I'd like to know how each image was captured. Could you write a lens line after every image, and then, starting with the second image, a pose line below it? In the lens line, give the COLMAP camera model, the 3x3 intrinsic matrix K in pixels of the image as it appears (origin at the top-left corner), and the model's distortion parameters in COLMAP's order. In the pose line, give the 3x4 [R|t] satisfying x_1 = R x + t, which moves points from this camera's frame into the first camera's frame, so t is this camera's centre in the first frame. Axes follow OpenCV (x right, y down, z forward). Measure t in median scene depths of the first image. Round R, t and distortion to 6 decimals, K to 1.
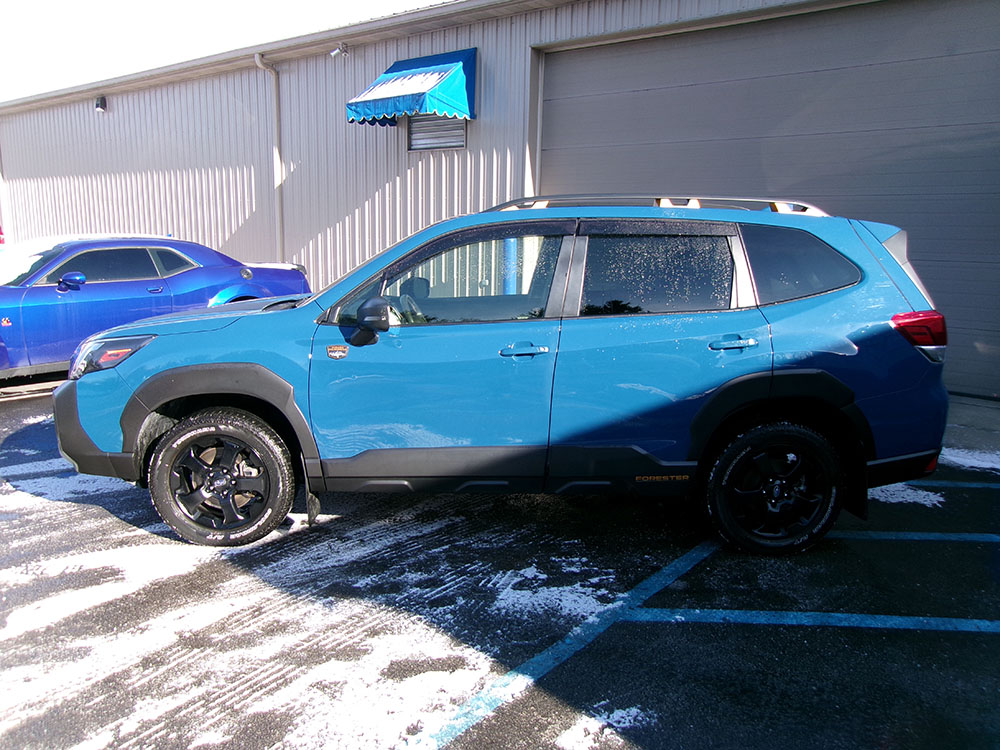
lens RADIAL K [[754.0, 0, 497.7], [0, 754.0, 373.0], [0, 0, 1]] dist [-0.014932, 0.028646]
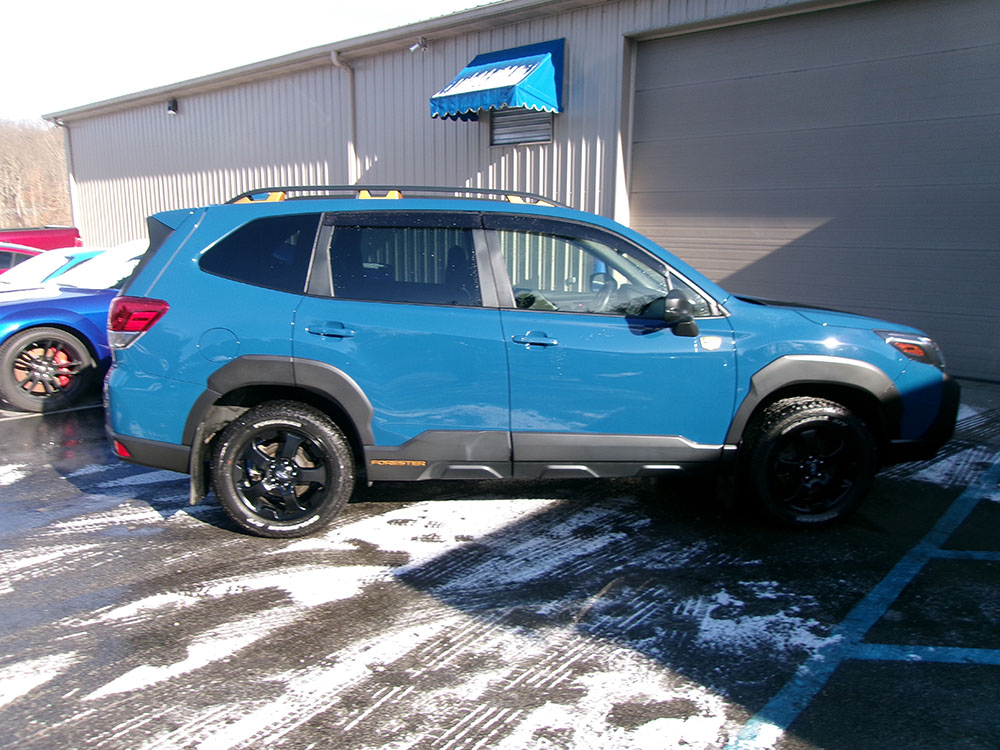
lens RADIAL K [[754.0, 0, 503.5], [0, 754.0, 372.1], [0, 0, 1]] dist [-0.014932, 0.028646]
pose [[0.998677, -0.003999, -0.051274, -0.172746], [0.004178, 0.999986, 0.003386, -0.014620], [0.051260, -0.003596, 0.998679, 0.072274]]
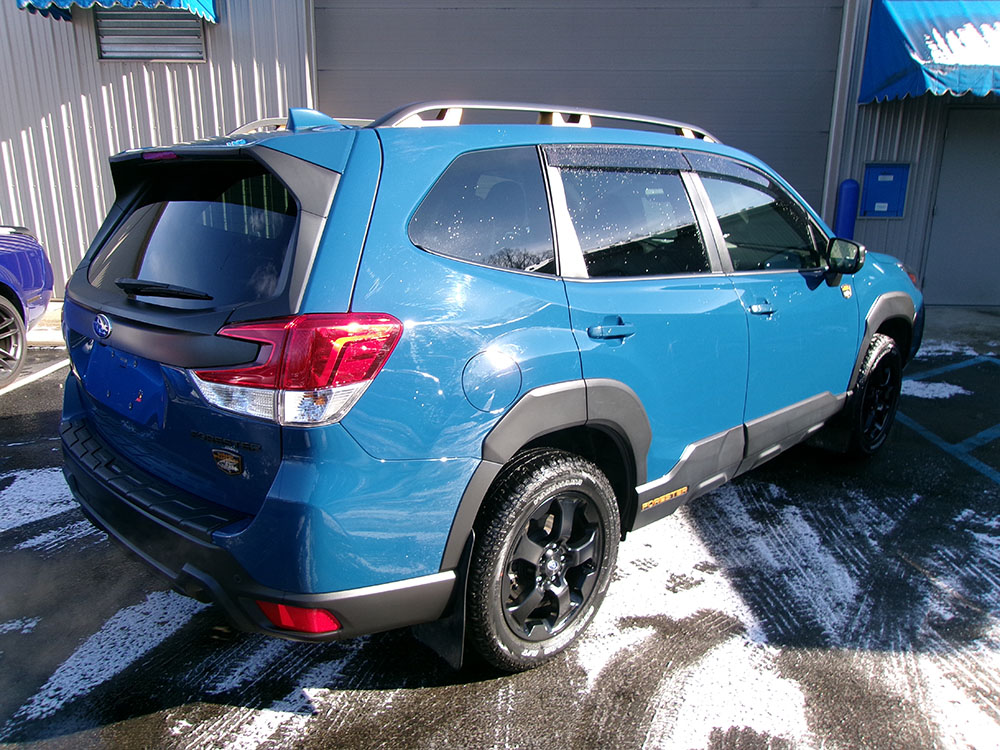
lens RADIAL K [[754.0, 0, 499.3], [0, 754.0, 377.7], [0, 0, 1]] dist [-0.014932, 0.028646]
pose [[0.799021, -0.173919, 0.575602, -0.924832], [0.124903, 0.984384, 0.124048, -0.119745], [-0.588187, -0.027223, 0.808267, 0.599186]]
